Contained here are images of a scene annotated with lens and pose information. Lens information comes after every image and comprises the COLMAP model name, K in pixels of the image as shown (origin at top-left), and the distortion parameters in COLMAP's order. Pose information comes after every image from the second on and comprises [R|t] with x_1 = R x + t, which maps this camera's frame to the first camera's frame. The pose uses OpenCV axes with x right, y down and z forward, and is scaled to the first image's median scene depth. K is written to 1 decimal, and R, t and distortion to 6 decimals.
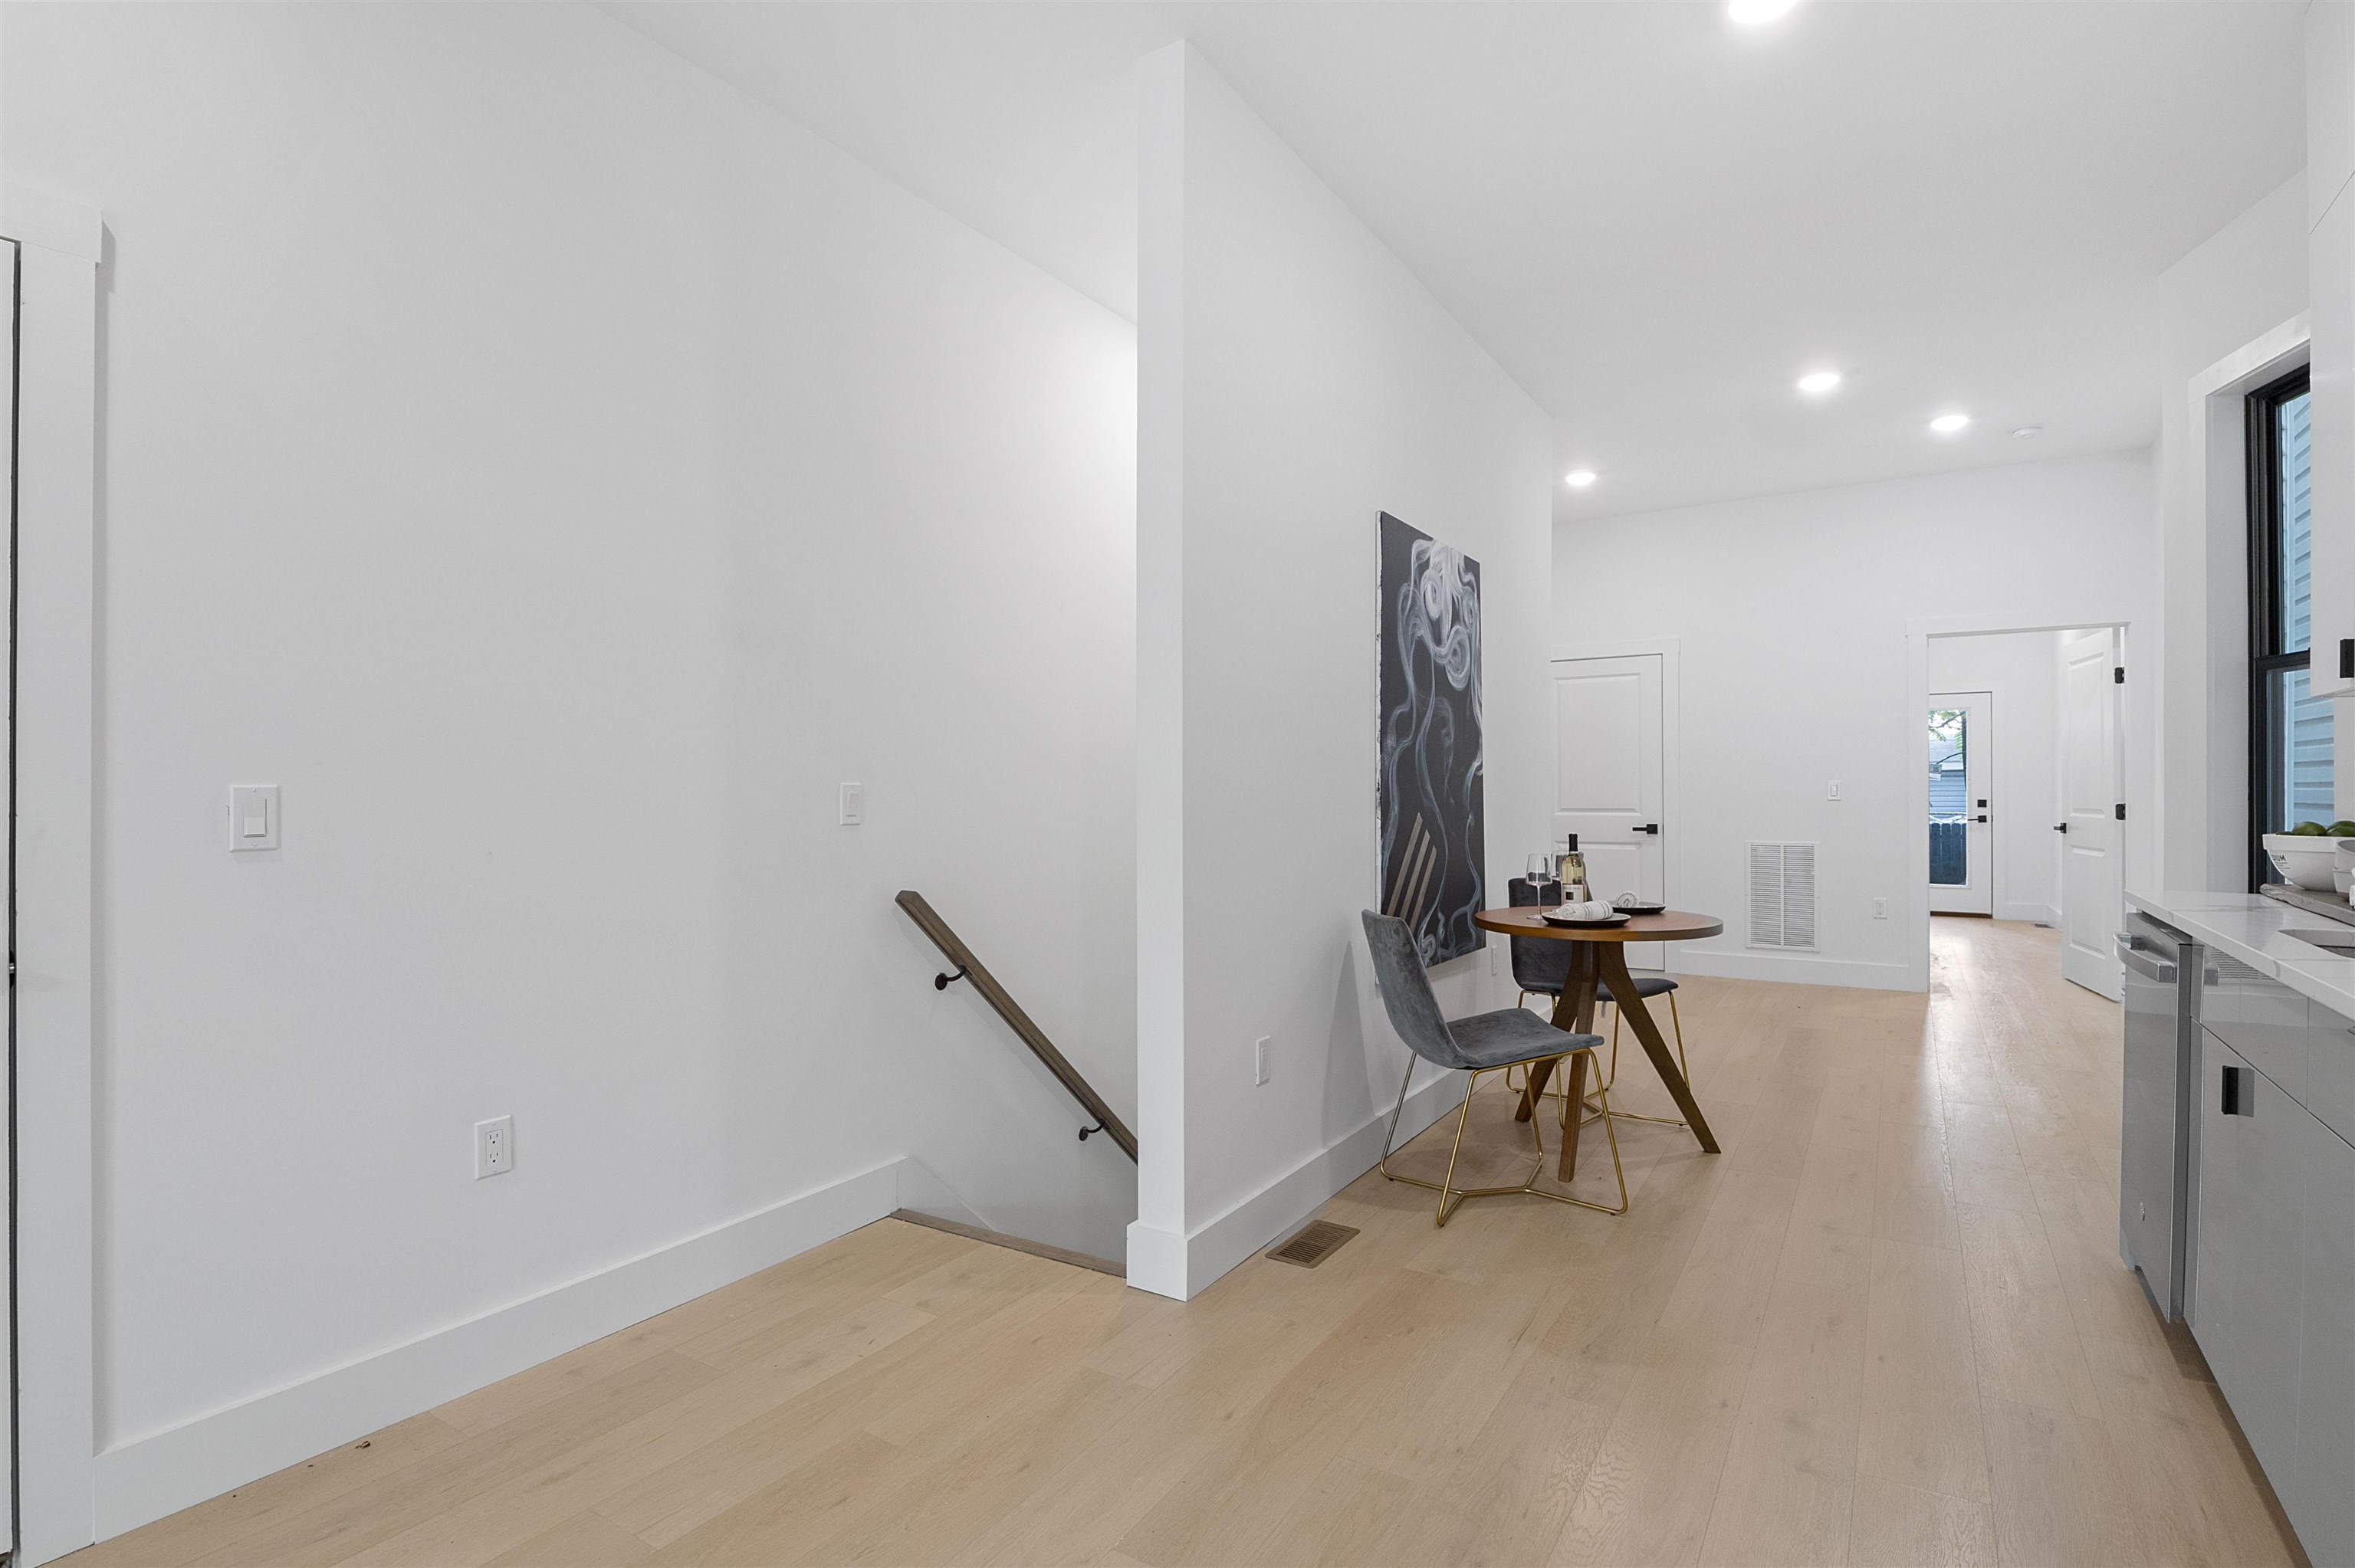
lens RADIAL K [[1135.3, 0, 1187.5], [0, 1135.3, 788.3], [0, 0, 1]] dist [0.017013, -0.025244]
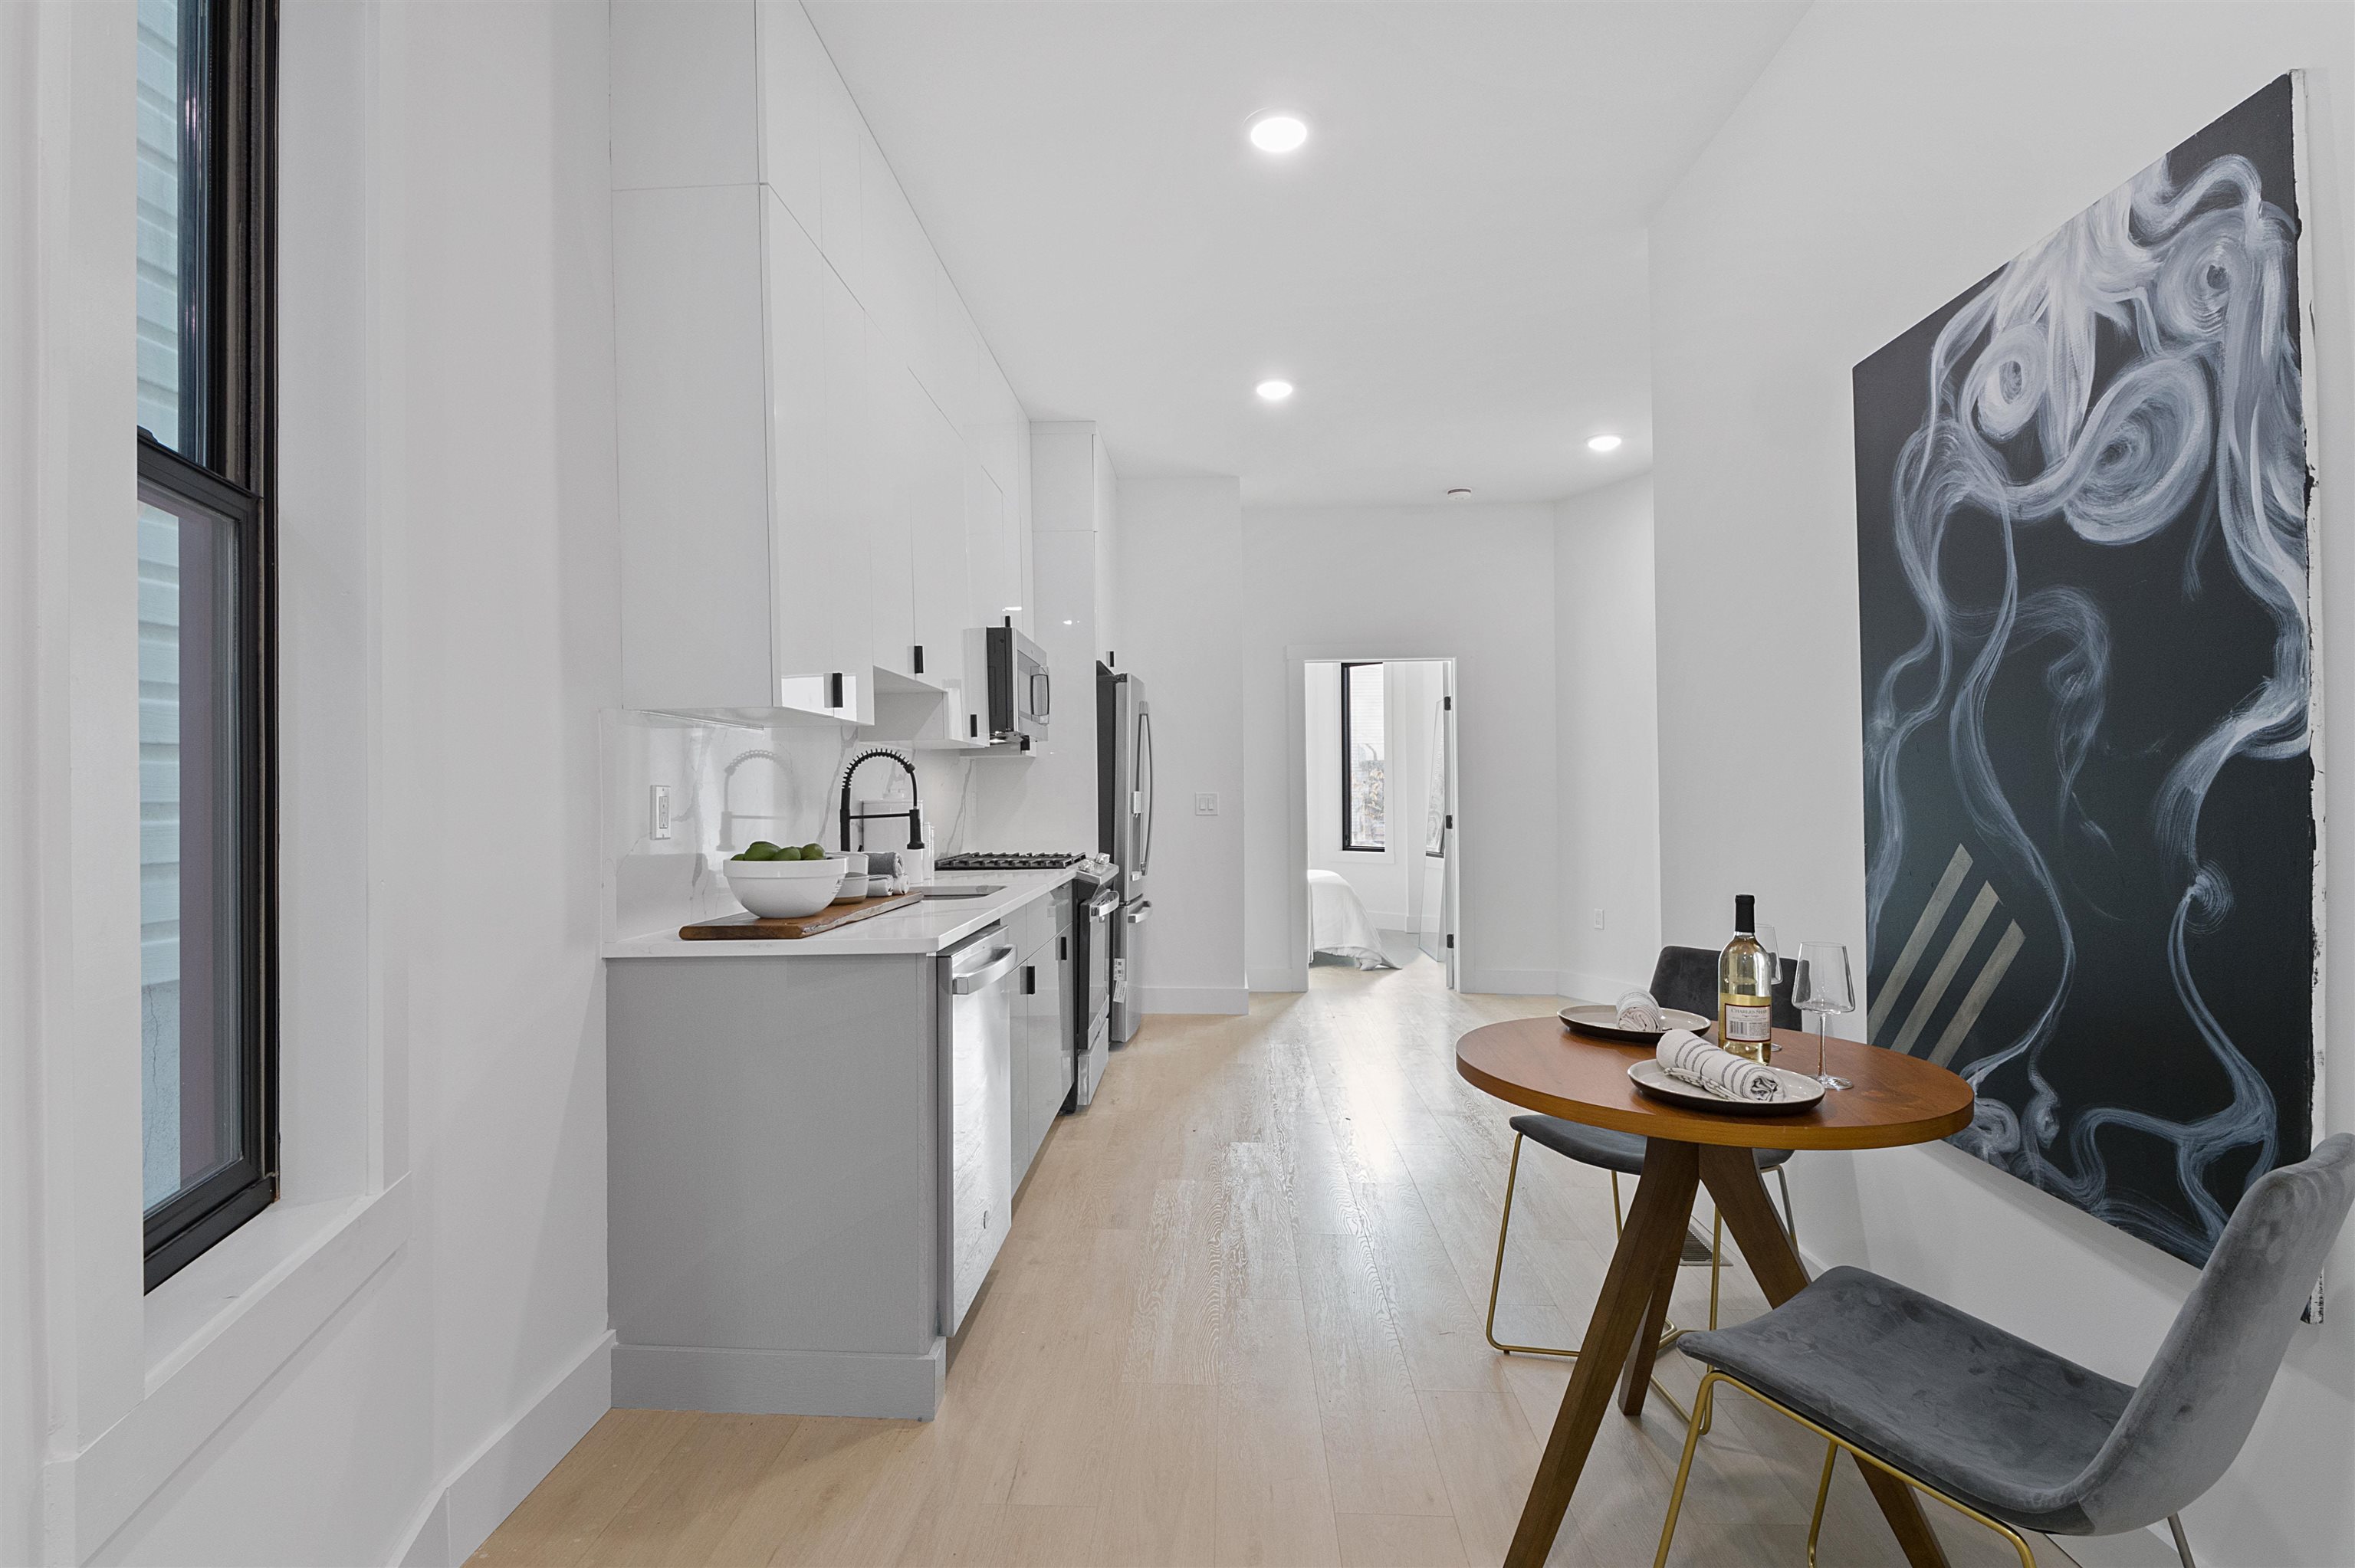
lens RADIAL K [[1135.3, 0, 1169.5], [0, 1135.3, 772.7], [0, 0, 1]] dist [0.017013, -0.025244]
pose [[-0.873420, 0.001056, -0.486966, 0.692382], [0.011885, 0.999746, -0.019149, -0.004928], [0.486823, -0.022513, -0.873211, 1.147591]]
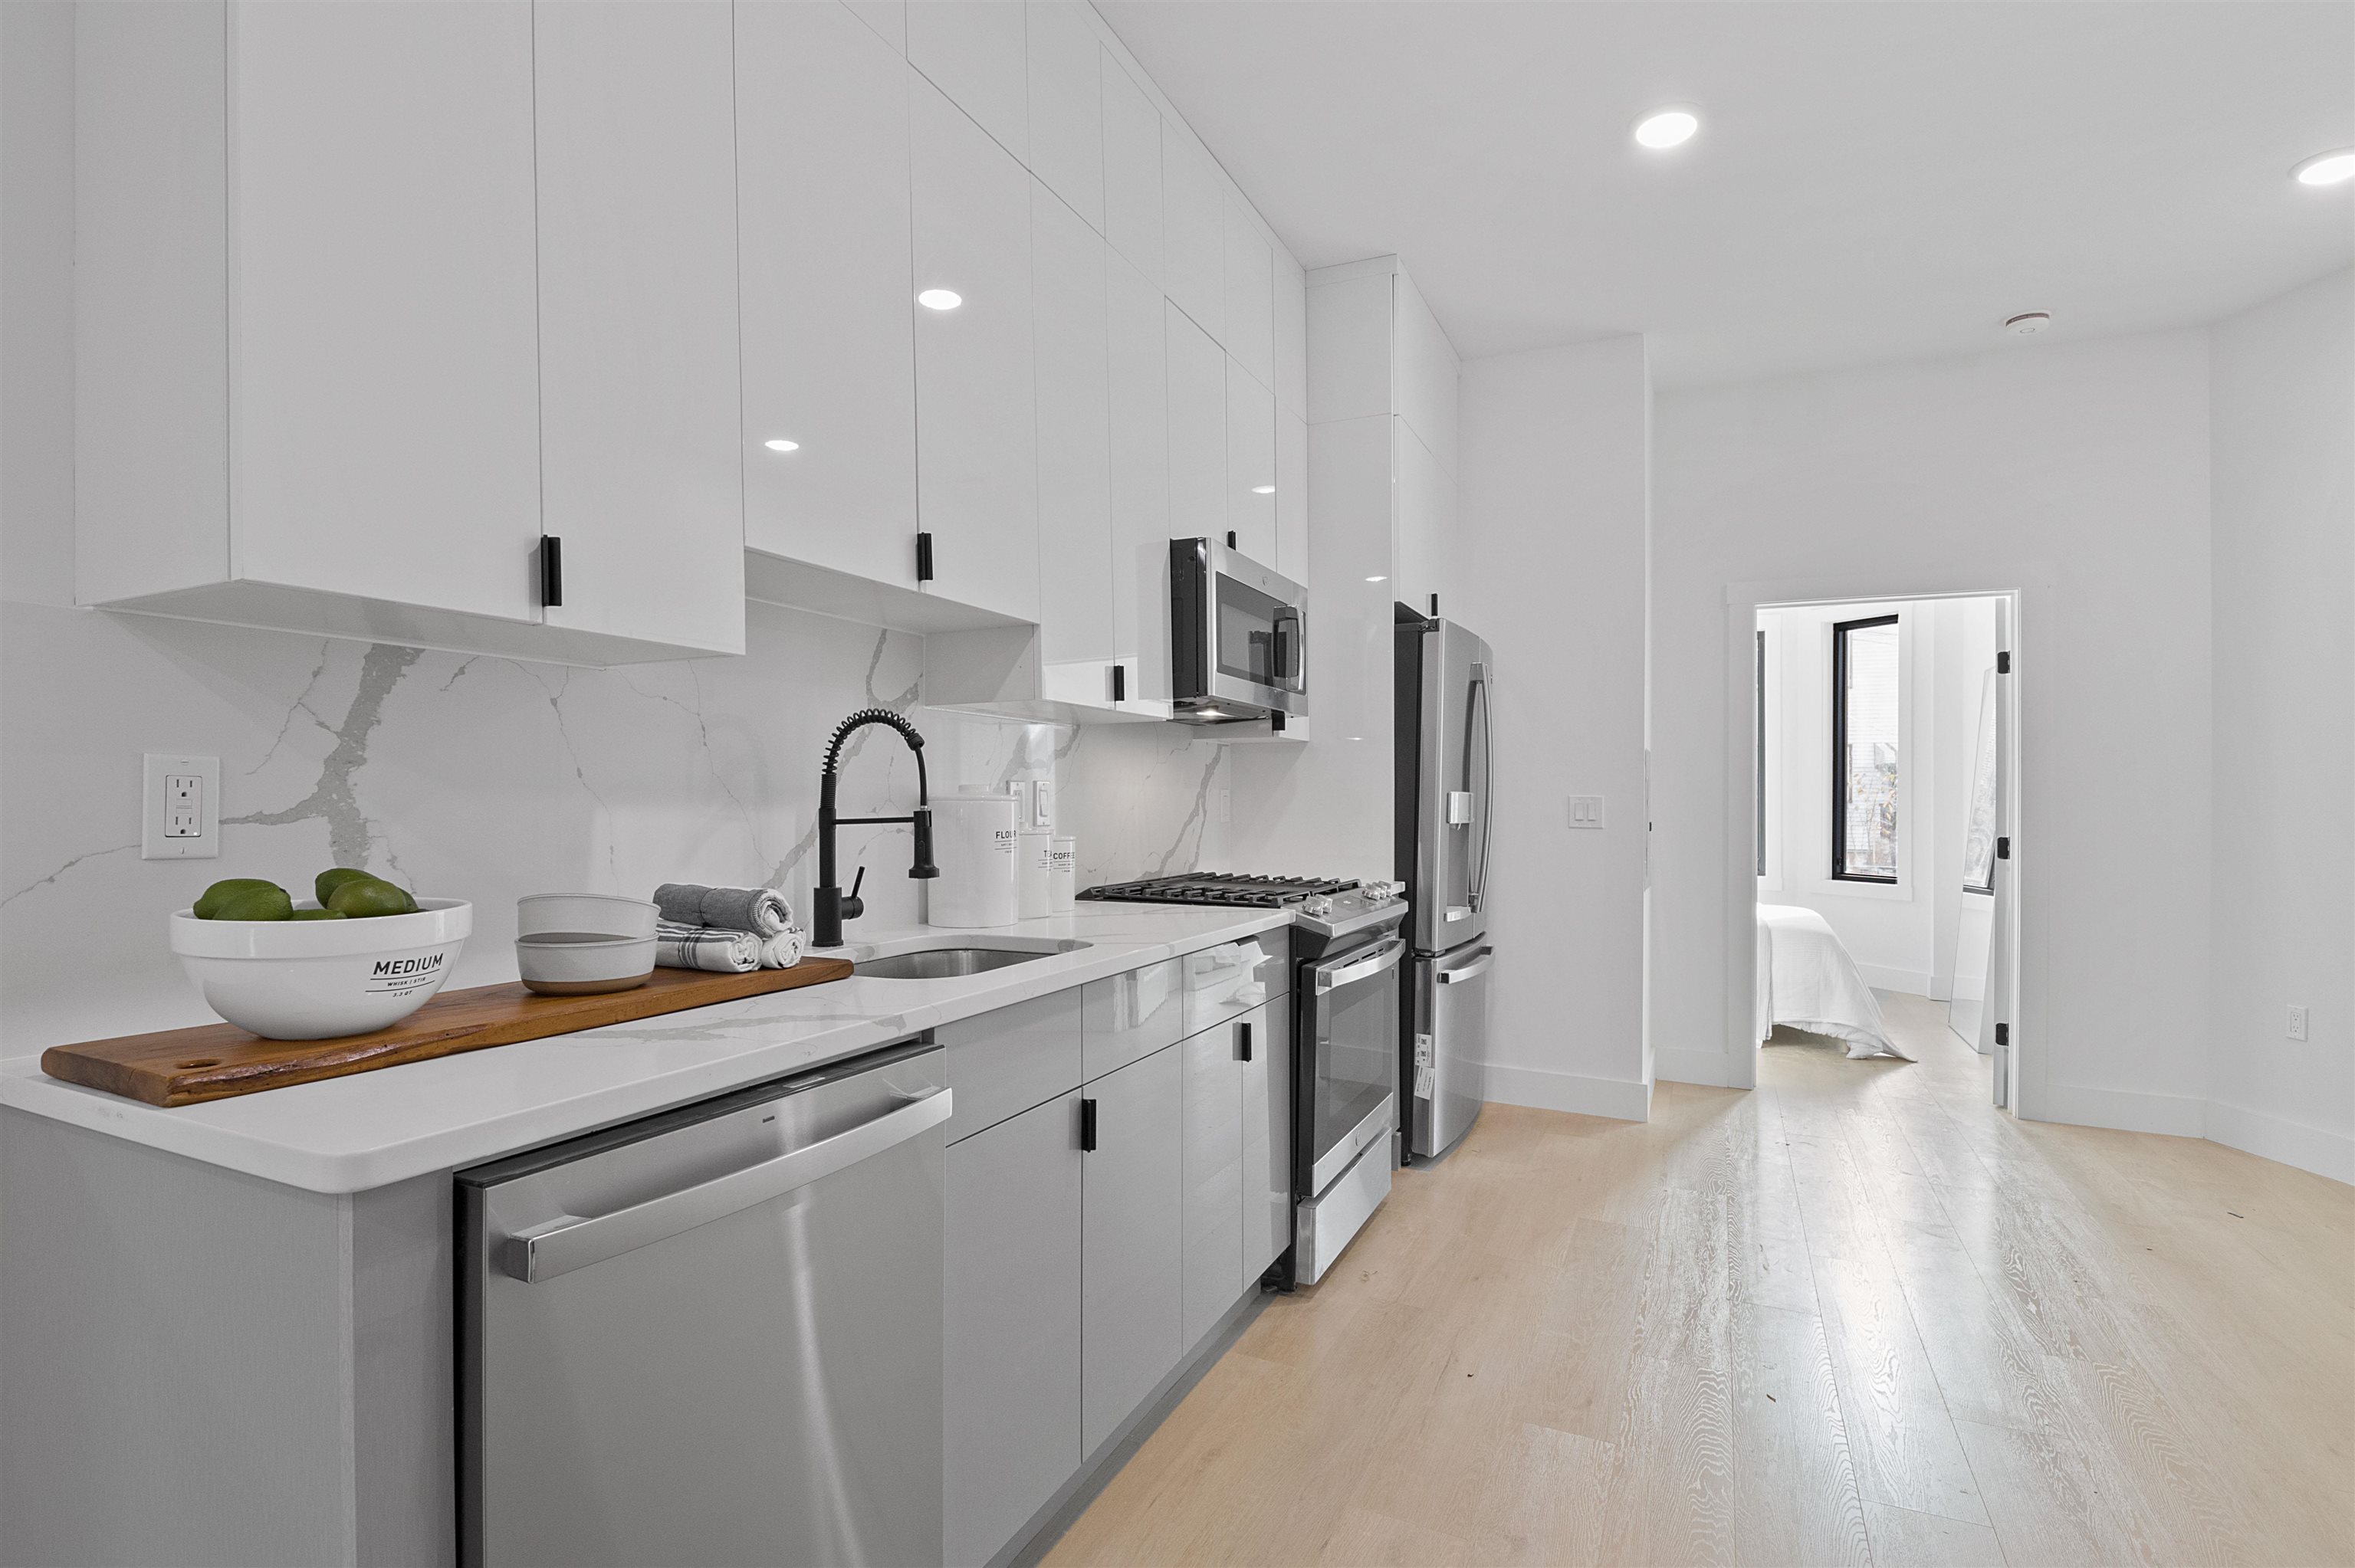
lens RADIAL K [[1135.3, 0, 1185.8], [0, 1135.3, 788.7], [0, 0, 1]] dist [0.017013, -0.025244]
pose [[-0.991995, -0.003879, -0.126215, 0.422991], [-0.002540, 0.999939, -0.010773, -0.001305], [0.126249, -0.010367, -0.991944, 0.857430]]
